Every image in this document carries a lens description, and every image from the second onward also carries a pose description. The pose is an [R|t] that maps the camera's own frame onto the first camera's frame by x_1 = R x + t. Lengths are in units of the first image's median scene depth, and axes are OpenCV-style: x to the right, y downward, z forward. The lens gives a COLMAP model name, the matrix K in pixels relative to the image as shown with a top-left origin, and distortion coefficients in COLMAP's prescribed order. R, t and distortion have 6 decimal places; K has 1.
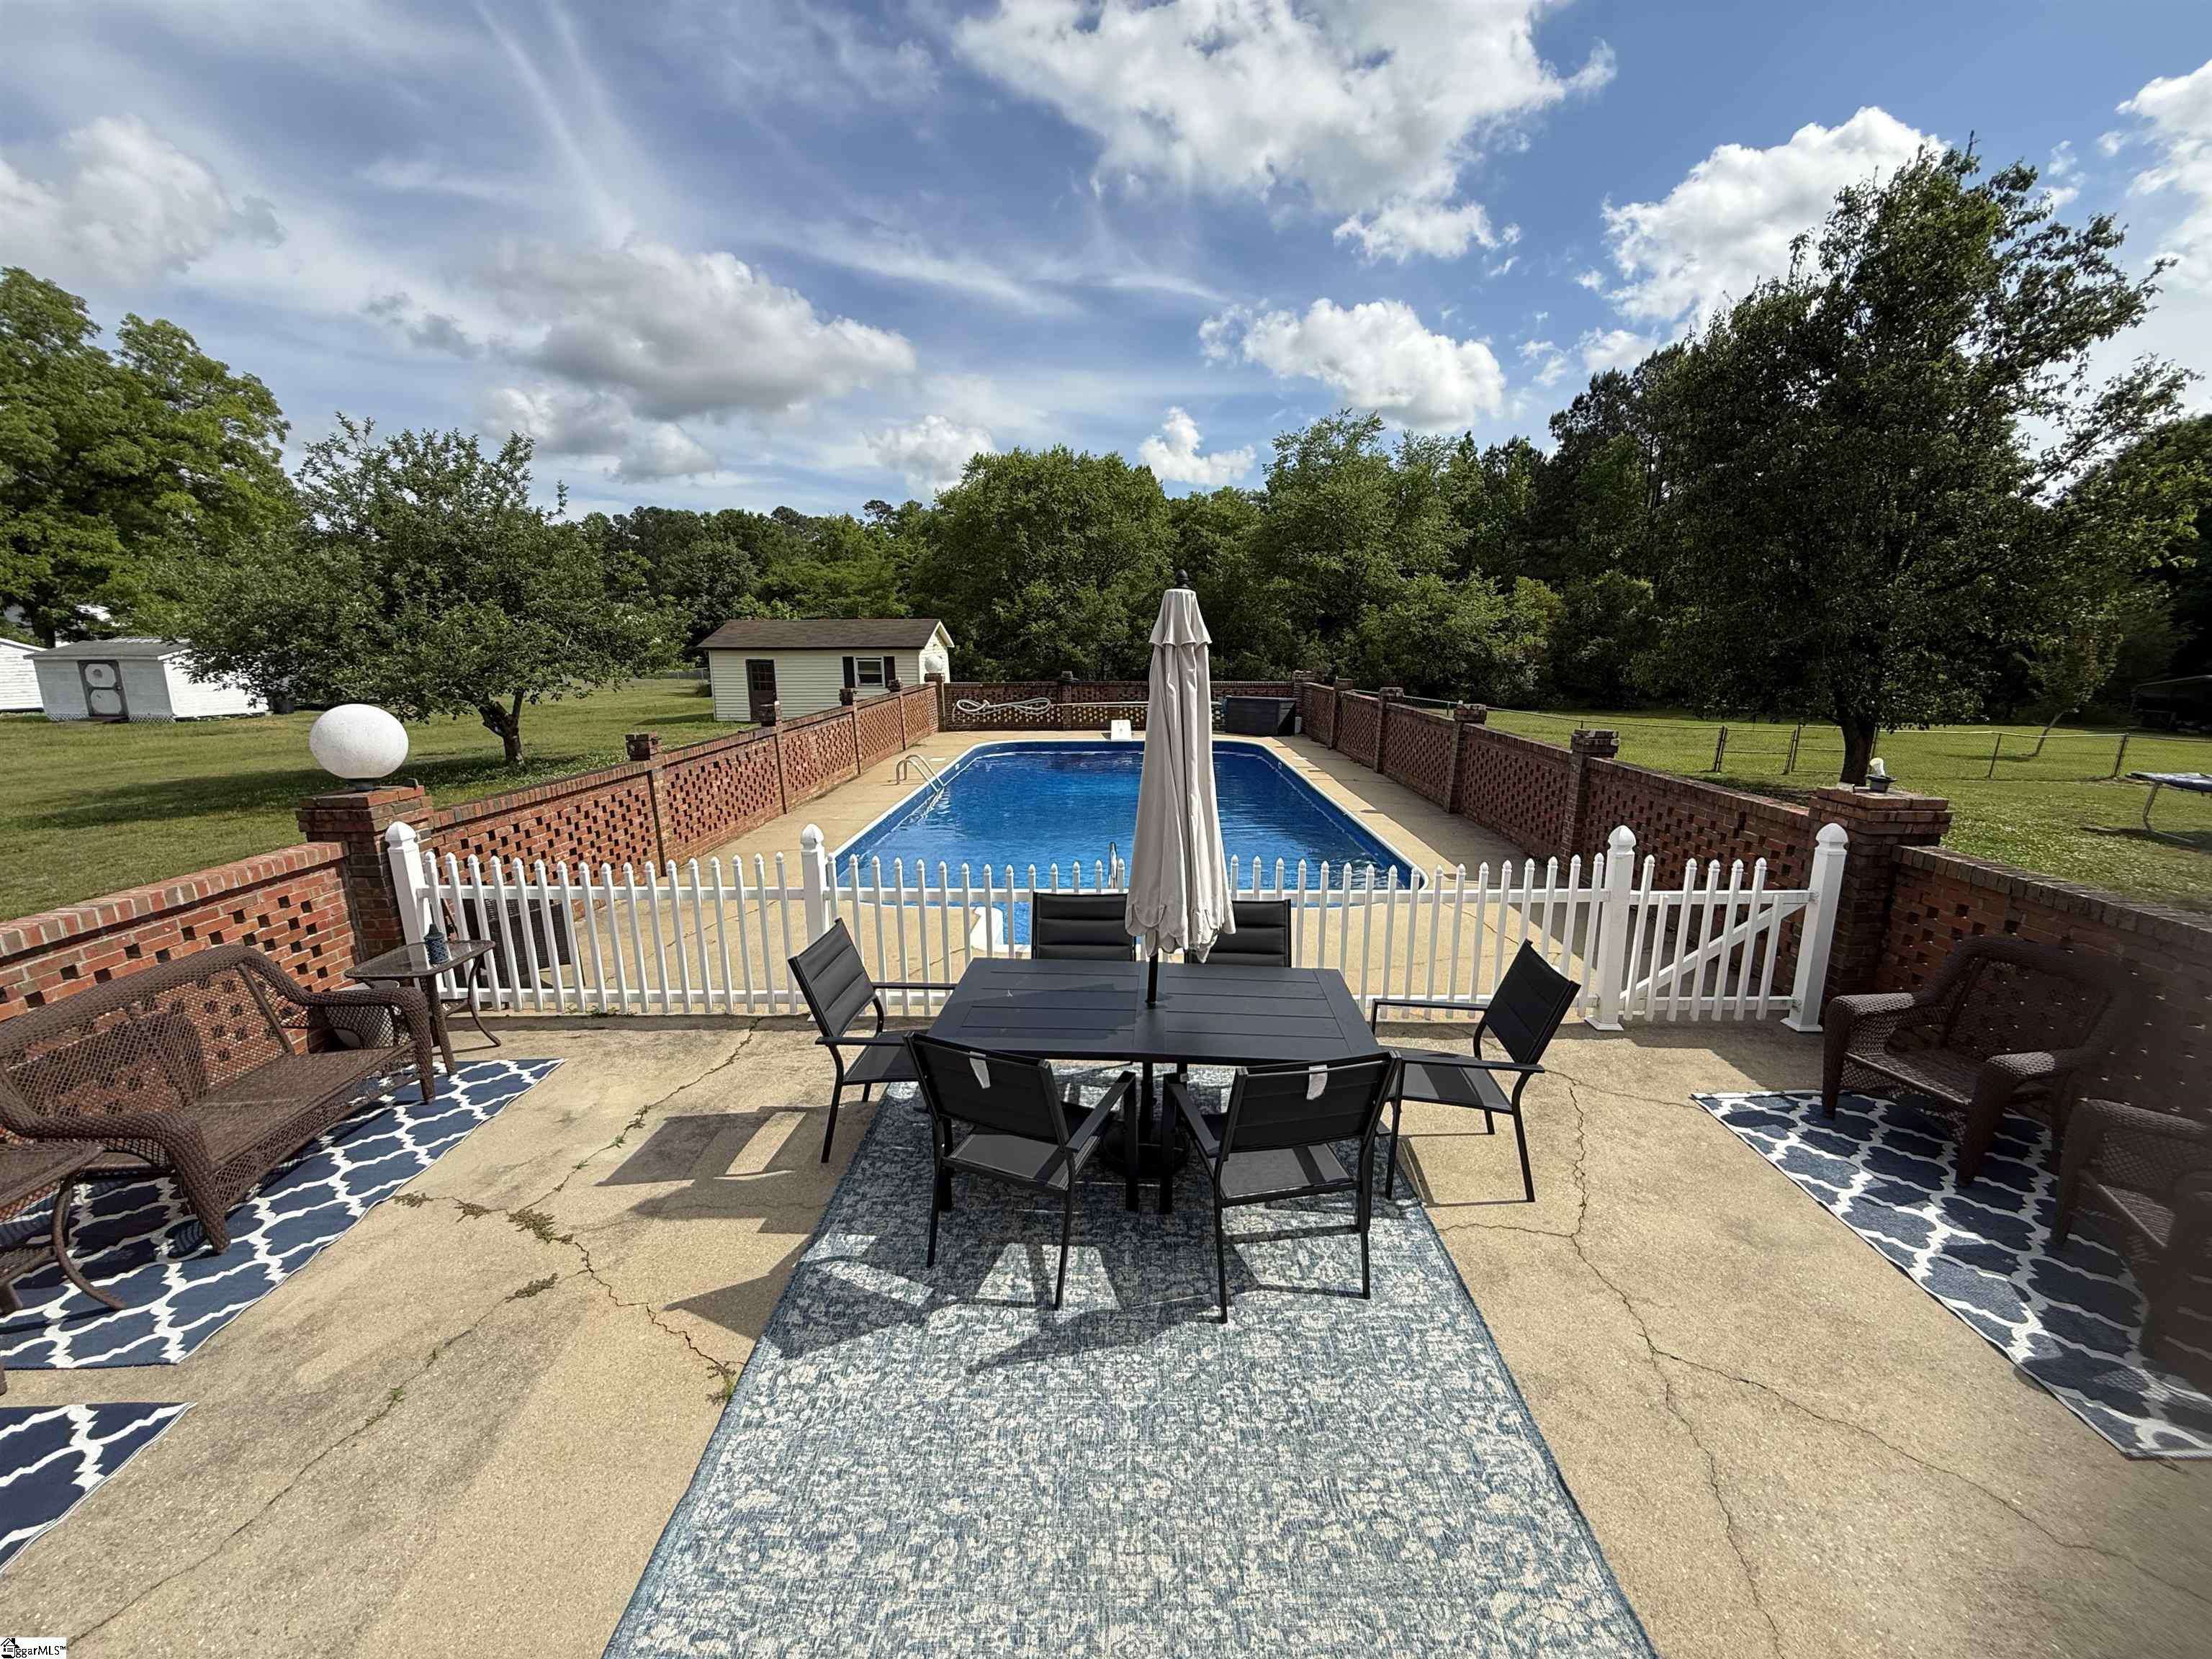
lens RADIAL K [[883.3, 0, 1103.0], [0, 883.3, 824.3], [0, 0, 1]] dist [0.000568, 0.000333]
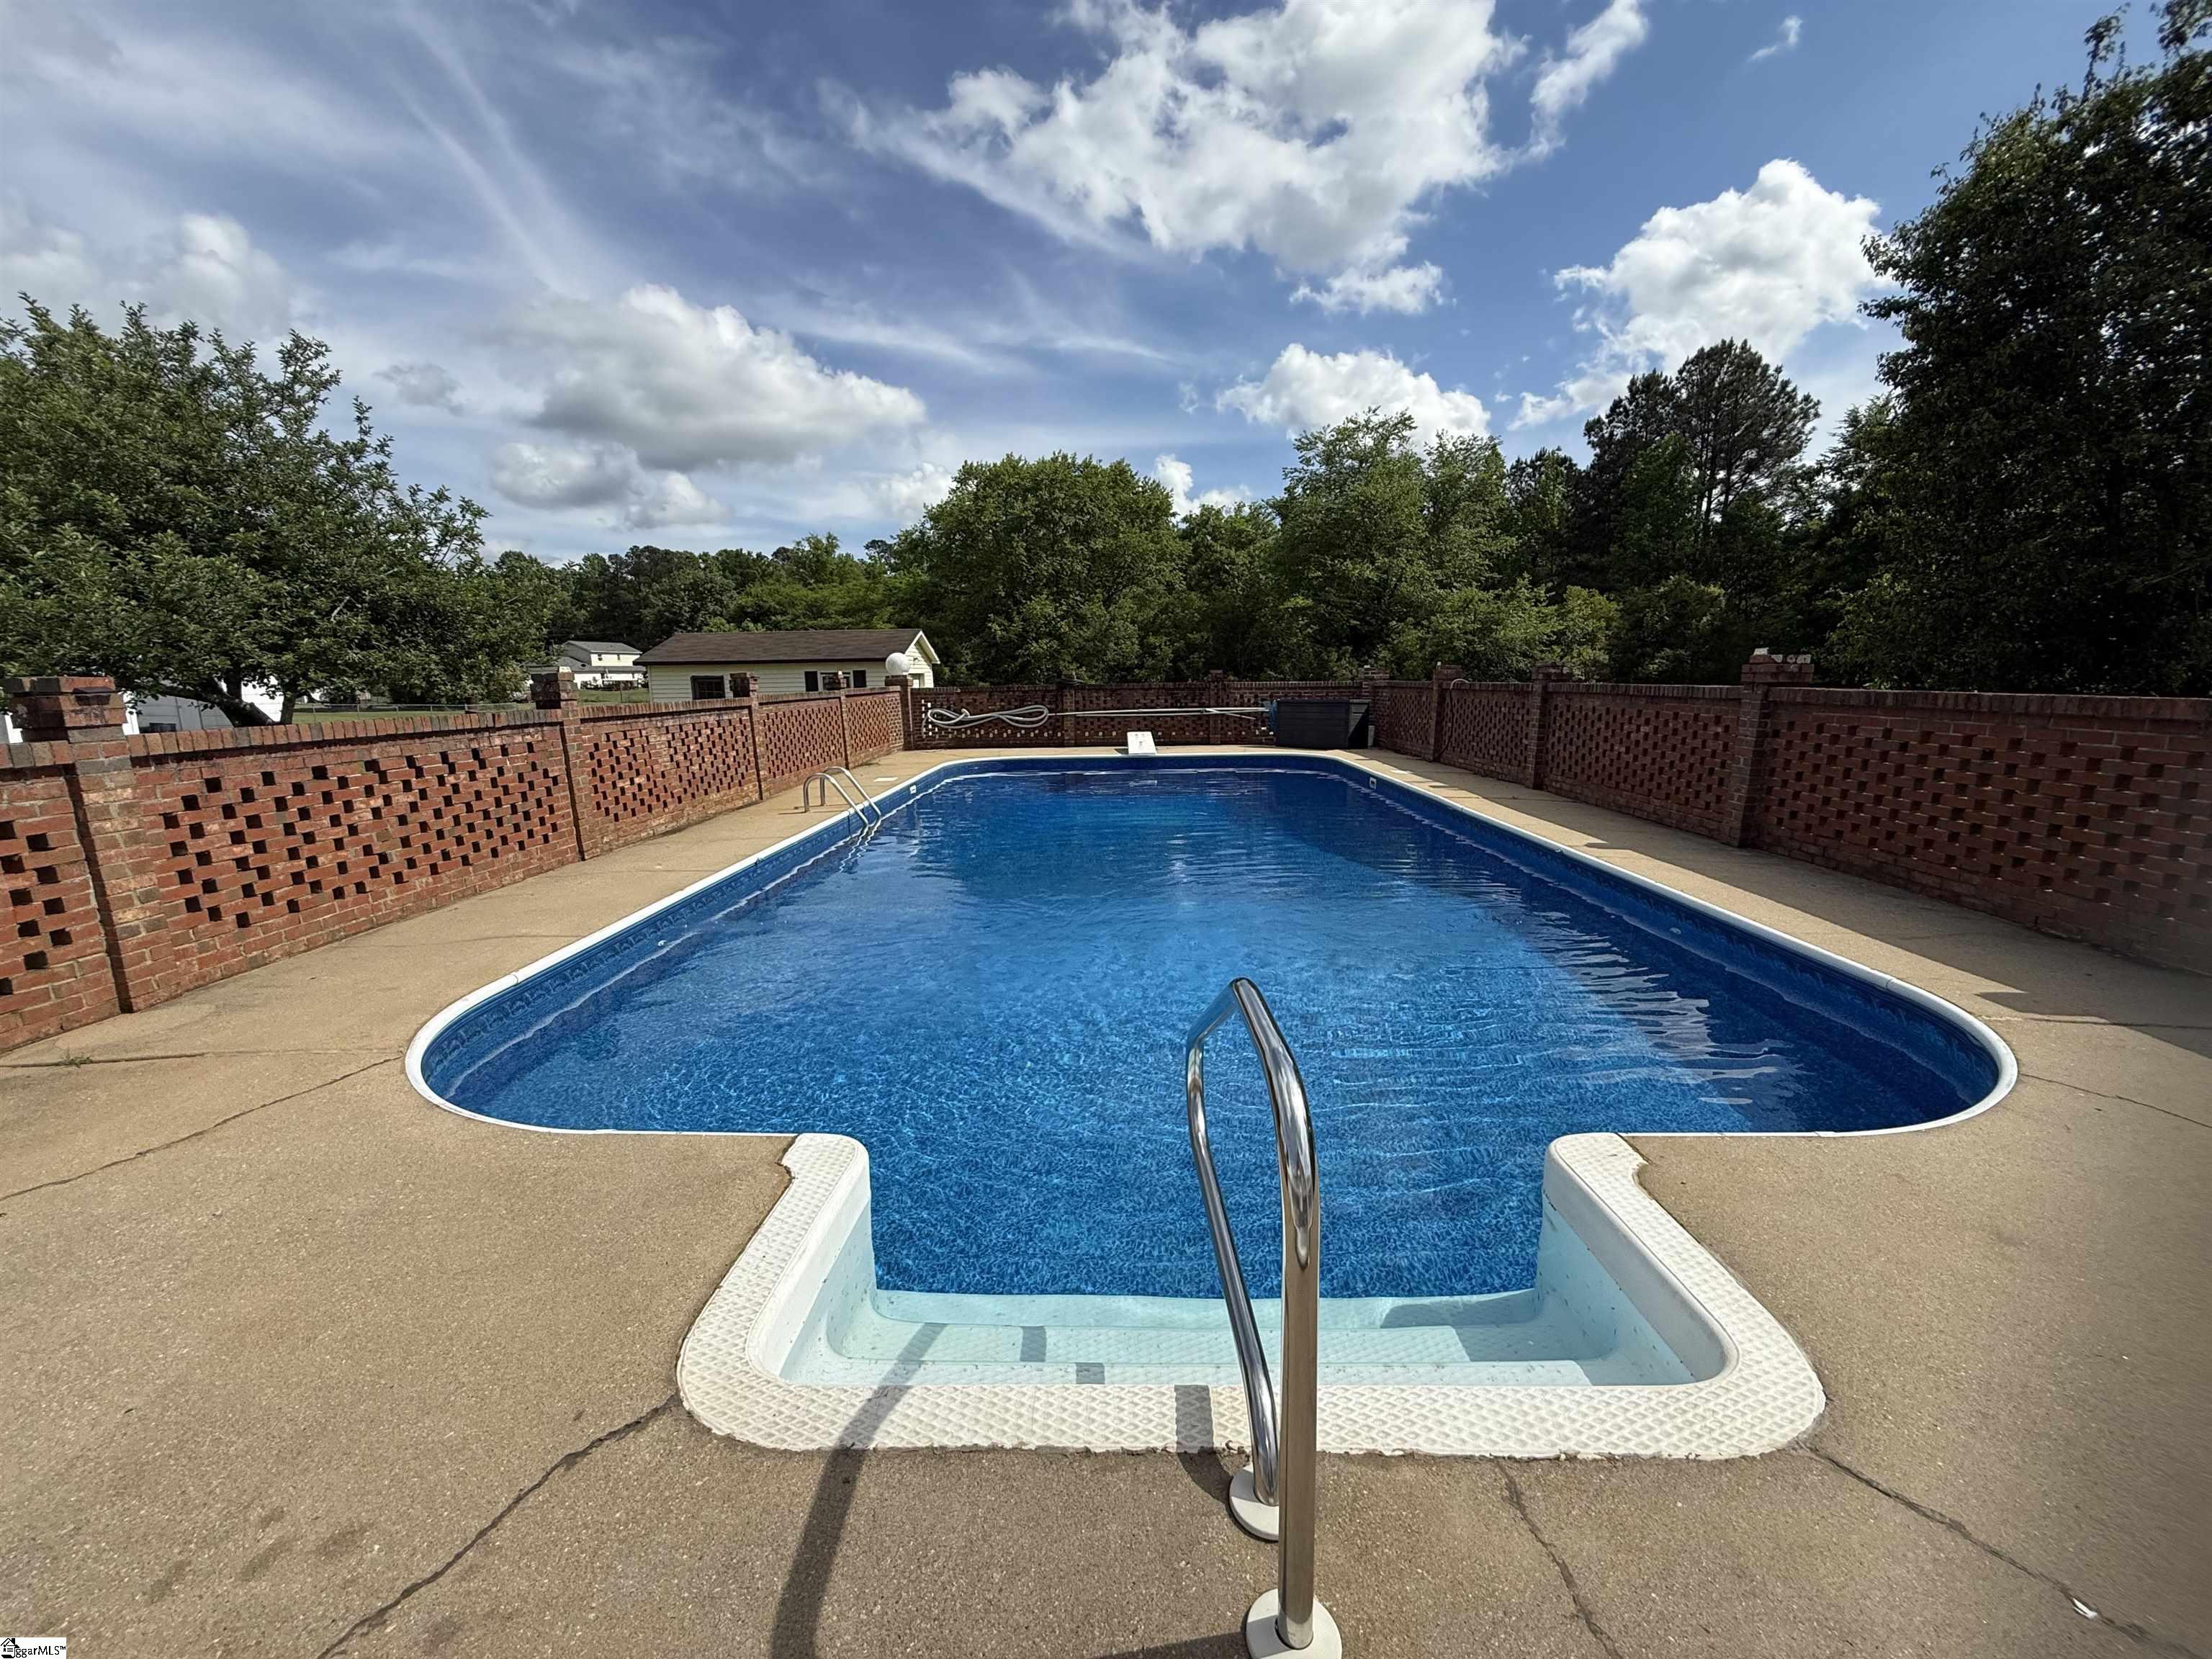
lens RADIAL K [[883.3, 0, 1103.2], [0, 883.3, 818.2], [0, 0, 1]] dist [0.000568, 0.000333]
pose [[0.999918, -0.011406, -0.005769, -0.007319], [0.011091, 0.998590, -0.051921, -0.003023], [0.006353, 0.051853, 0.998635, 0.213657]]
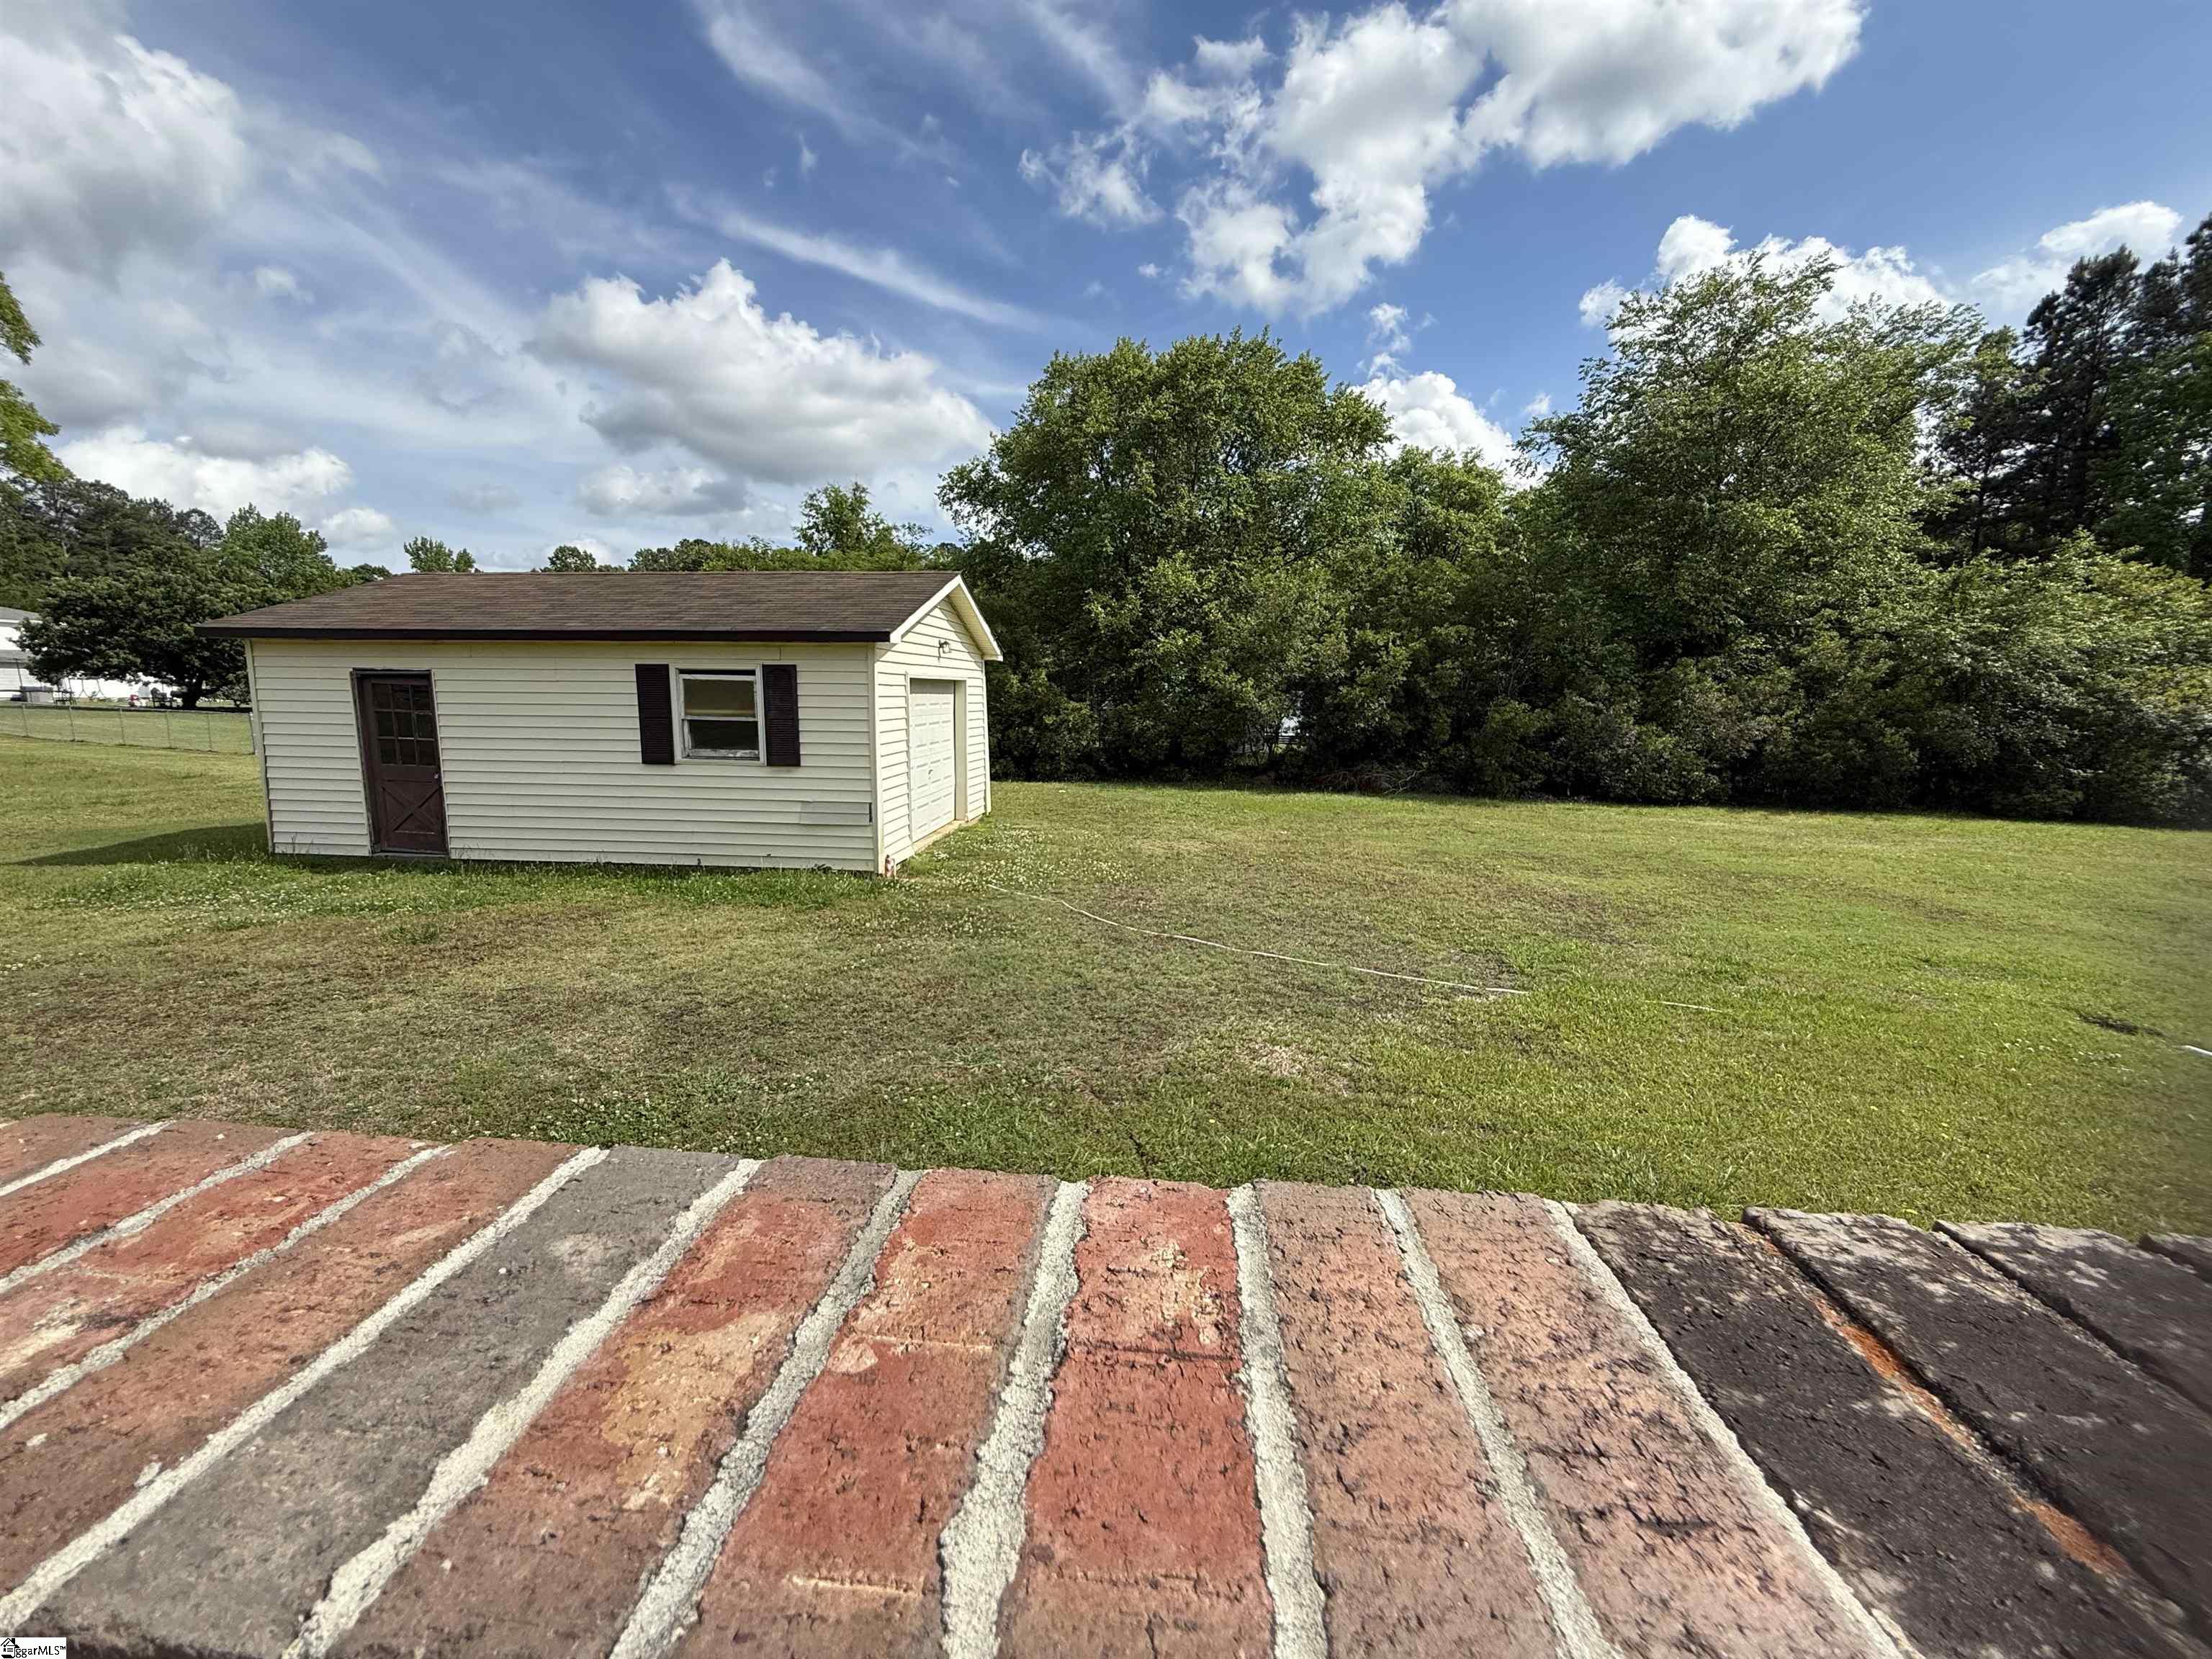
lens RADIAL K [[883.3, 0, 1108.9], [0, 883.3, 823.4], [0, 0, 1]] dist [0.000568, 0.000333]
pose [[0.997617, 0.026865, -0.063551, -0.139017], [-0.030944, 0.997464, -0.064101, -0.153991], [0.061667, 0.065915, 0.995918, 0.913418]]
